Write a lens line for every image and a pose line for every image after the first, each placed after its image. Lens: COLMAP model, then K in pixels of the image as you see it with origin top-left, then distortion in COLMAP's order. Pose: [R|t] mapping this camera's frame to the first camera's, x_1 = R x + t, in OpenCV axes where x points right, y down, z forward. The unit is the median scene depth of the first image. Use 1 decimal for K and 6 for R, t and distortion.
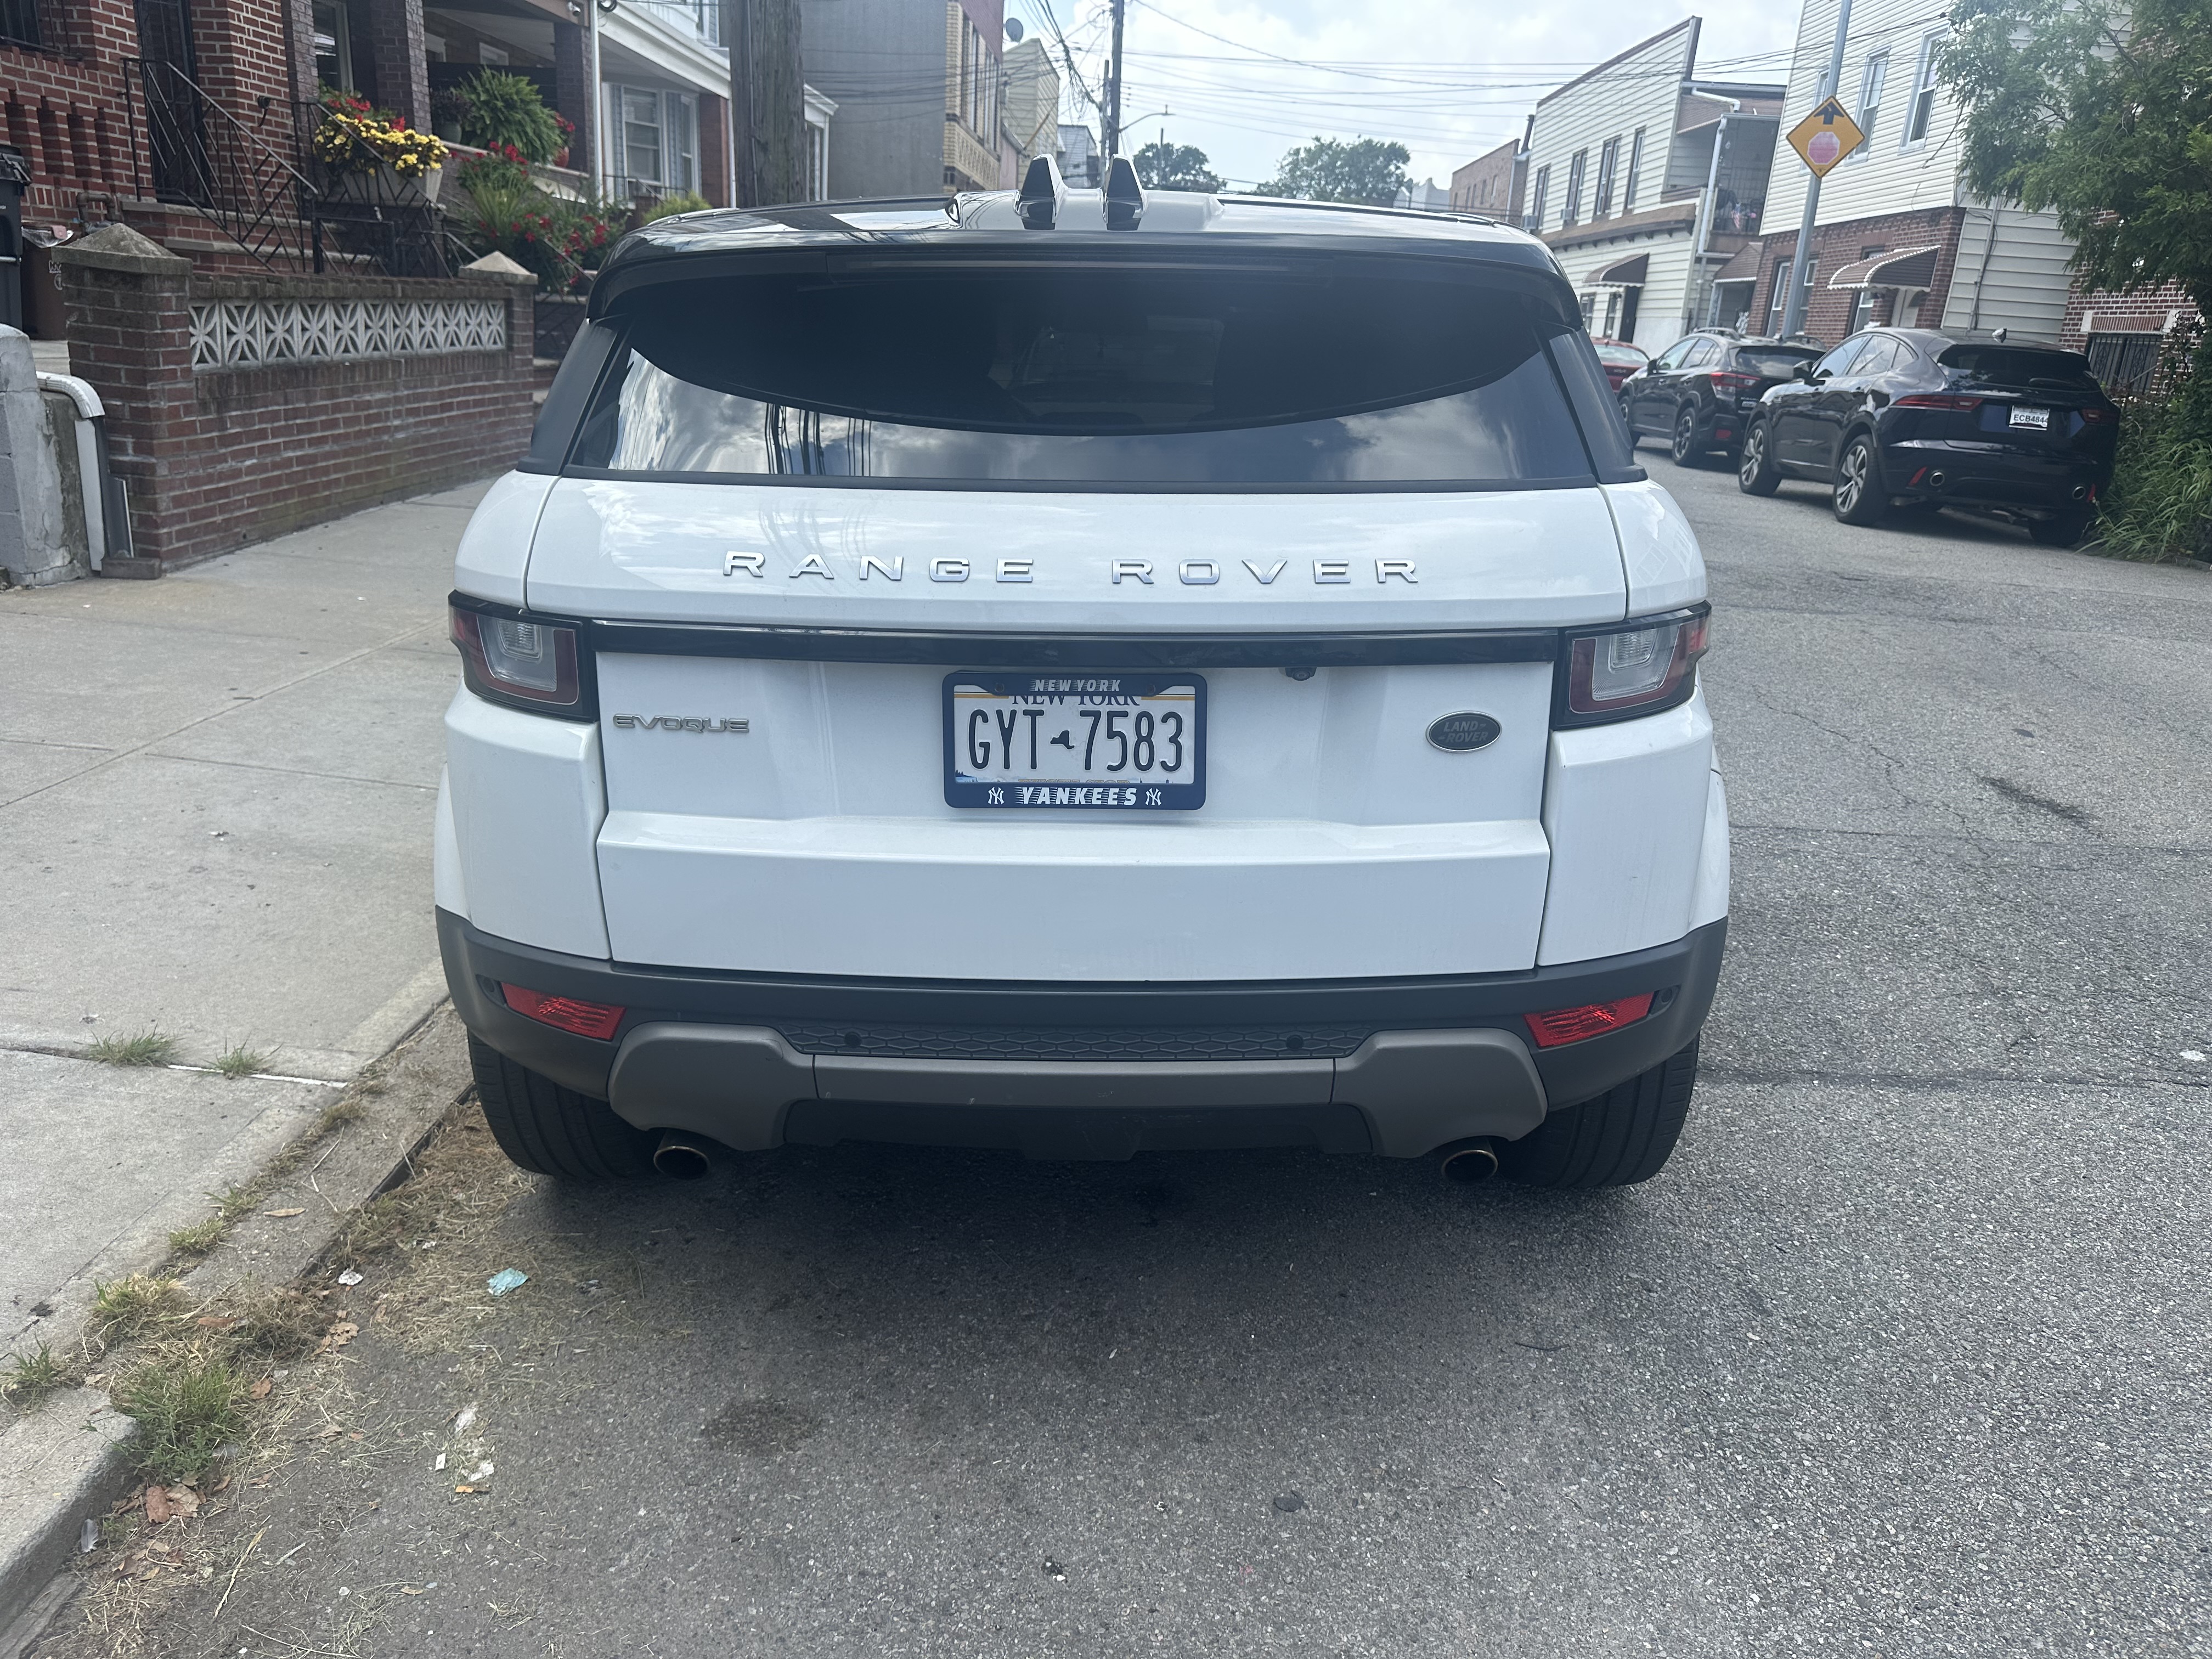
lens RADIAL K [[1571.5, 0, 1106.0], [0, 1571.5, 829.5], [0, 0, 1]] dist [0.001983, -0.003713]
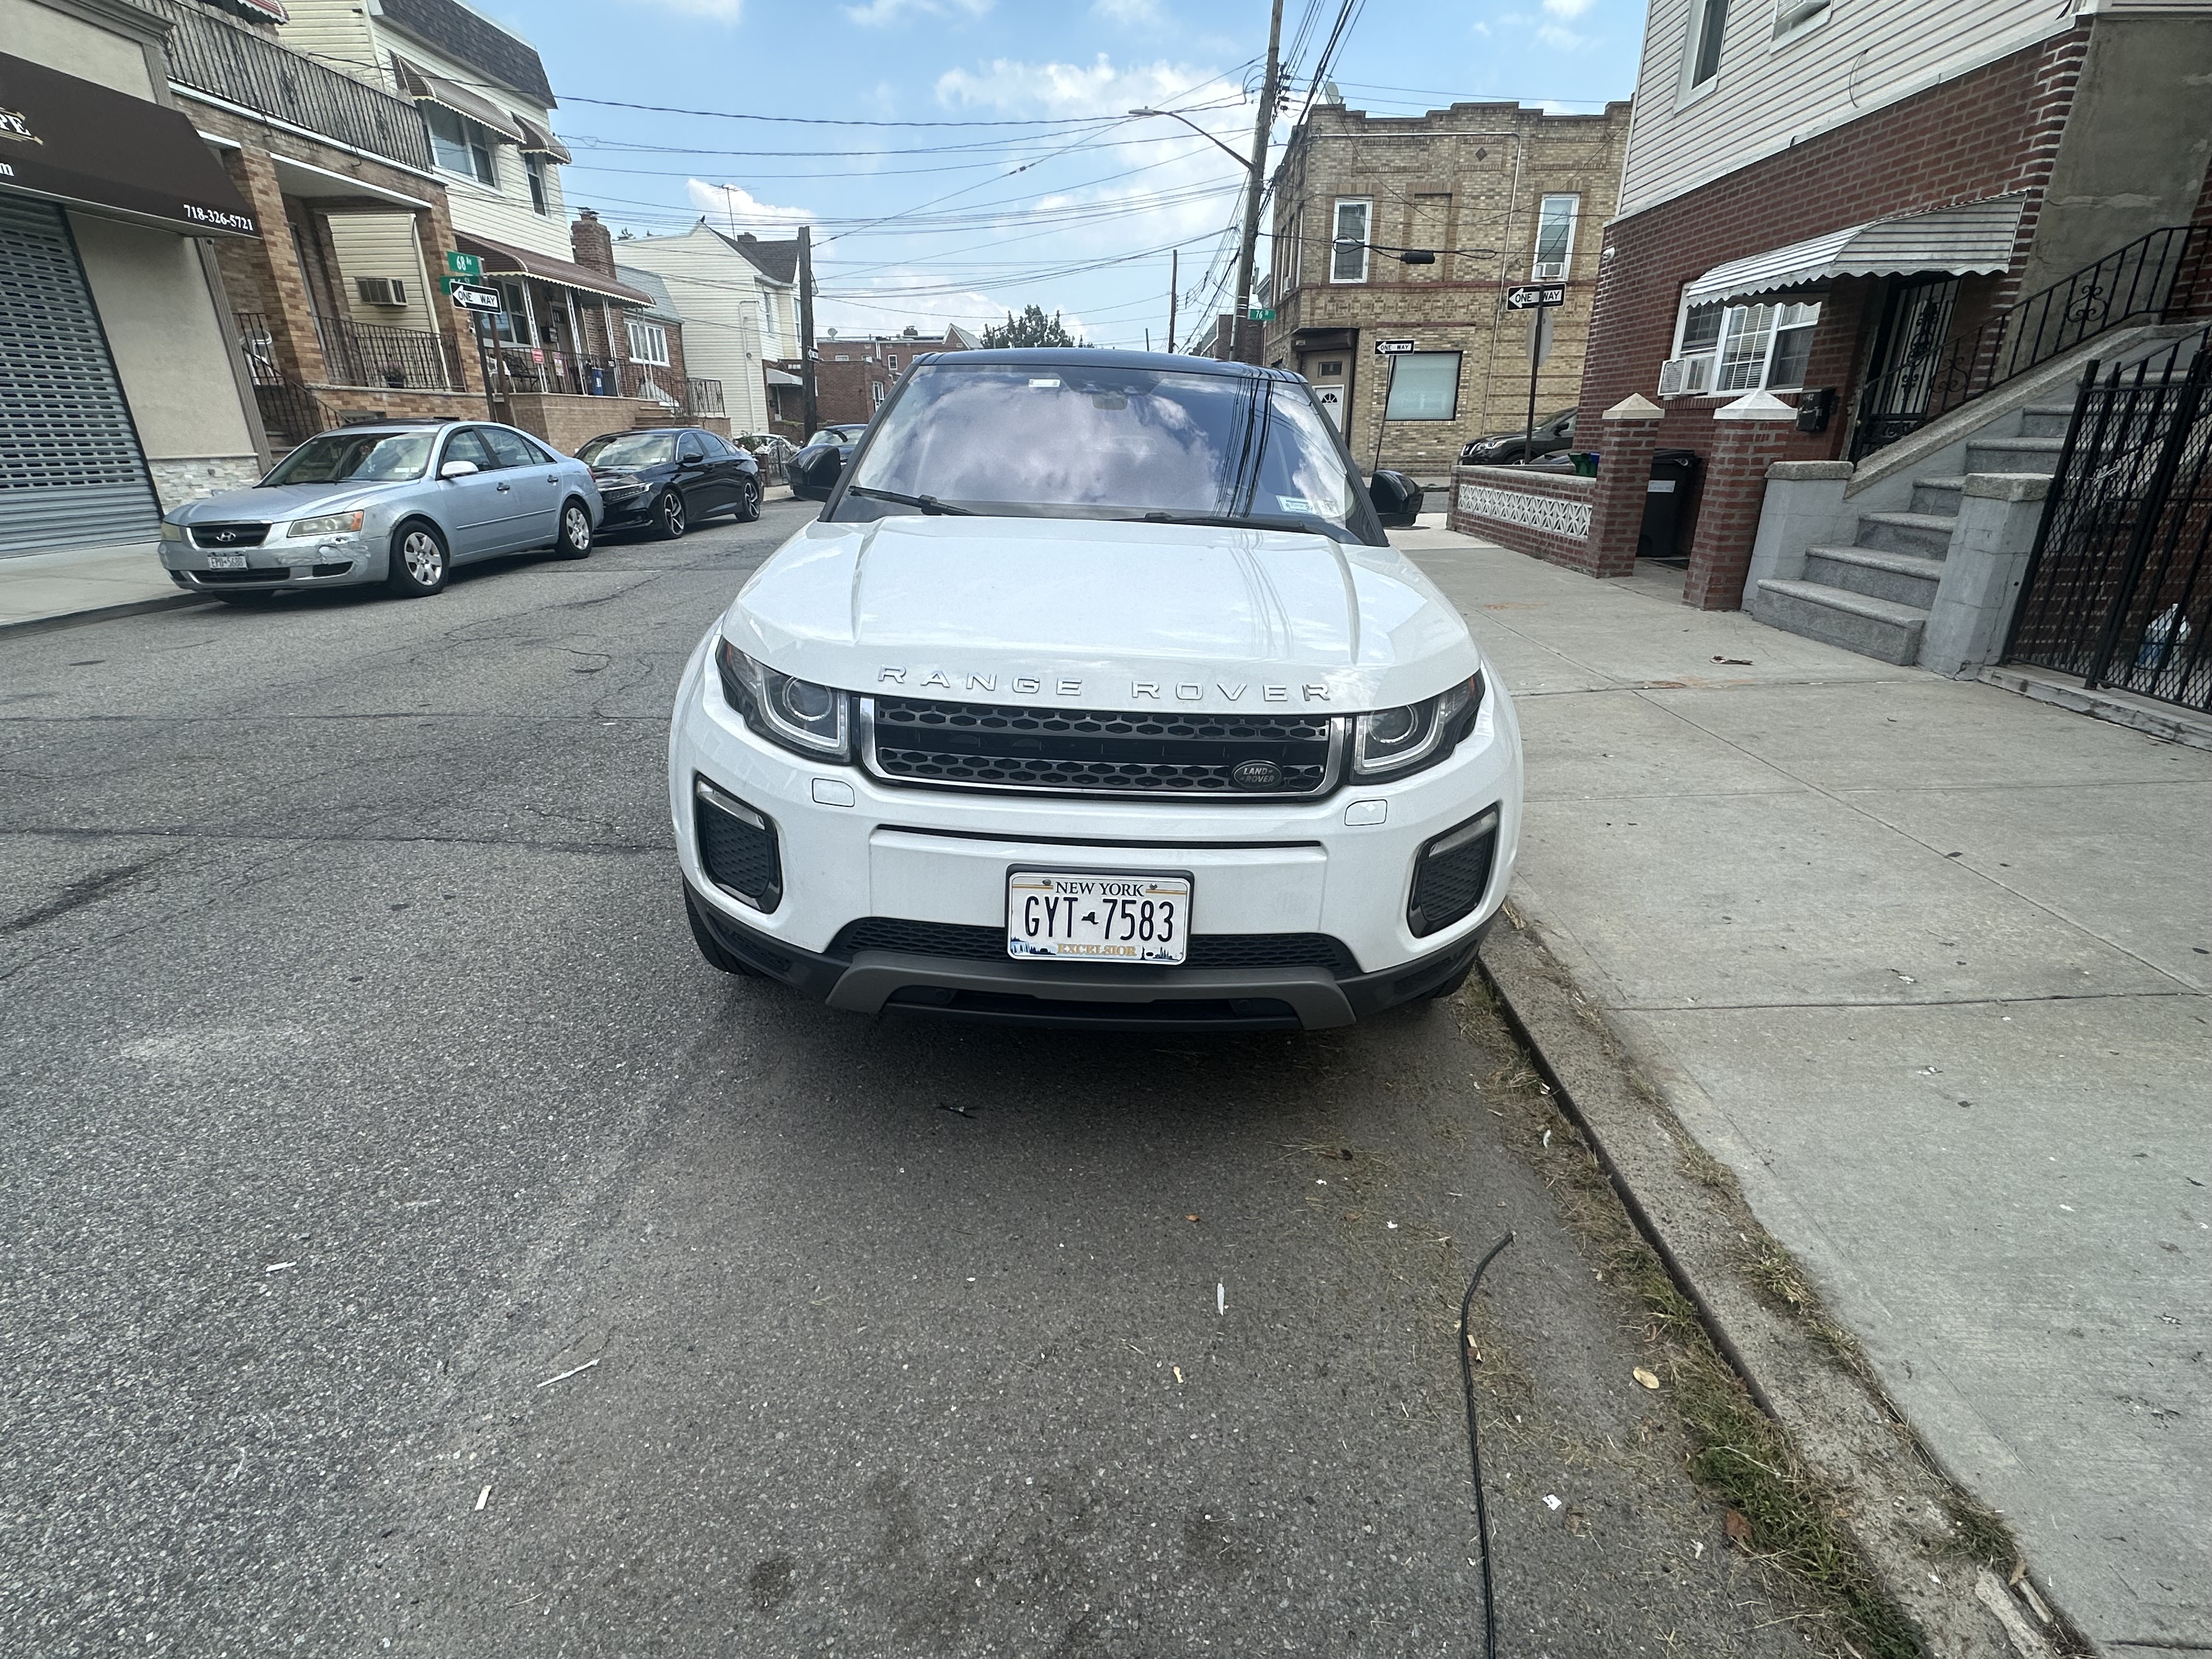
lens RADIAL K [[1028.7, 0, 1106.0], [0, 1028.7, 829.5], [0, 0, 1]] dist [-0.001907, 0.000051]
pose [[-0.998591, -0.038728, -0.036285, 0.013992], [-0.052955, 0.772148, 0.633233, -0.532780], [0.003494, 0.634262, -0.773110, 1.658630]]
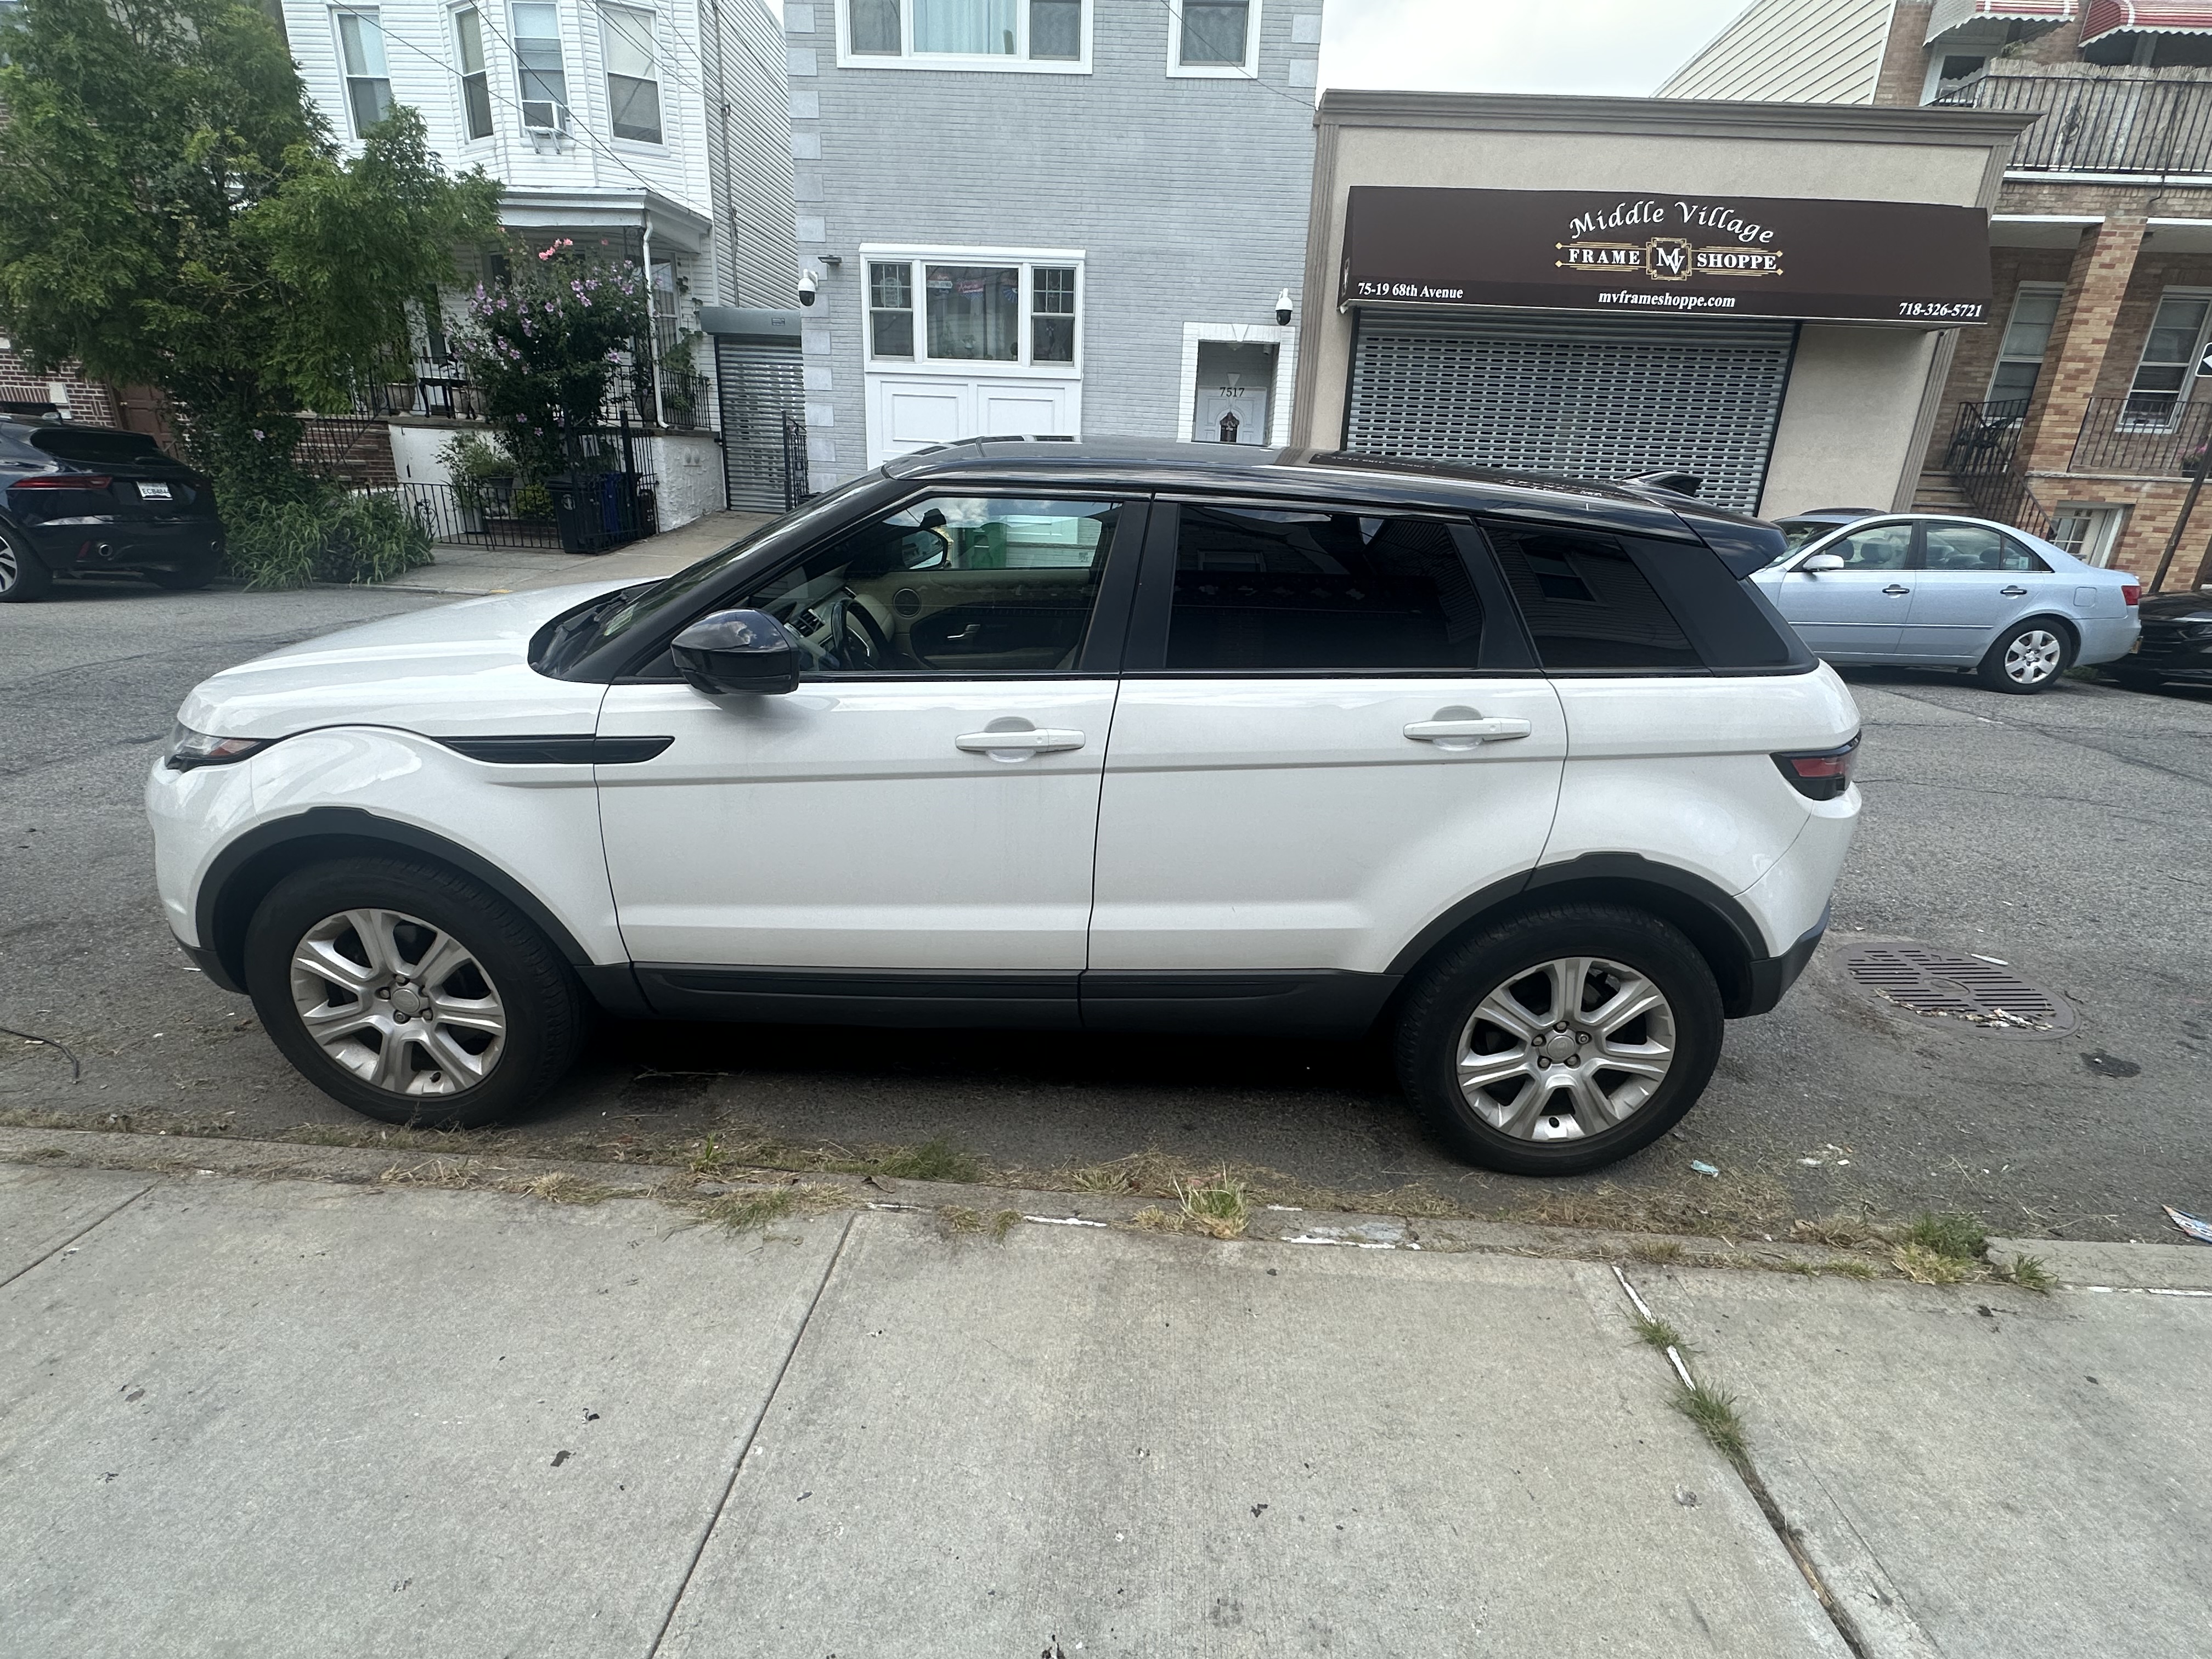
lens RADIAL K [[1028.7, 0, 1106.0], [0, 1028.7, 829.5], [0, 0, 1]] dist [-0.001907, 0.000051]
pose [[0.003829, -0.377305, 0.926081, -0.673021], [0.274426, 0.890930, 0.361849, -0.315508], [-0.961601, 0.252755, 0.106954, 0.759391]]
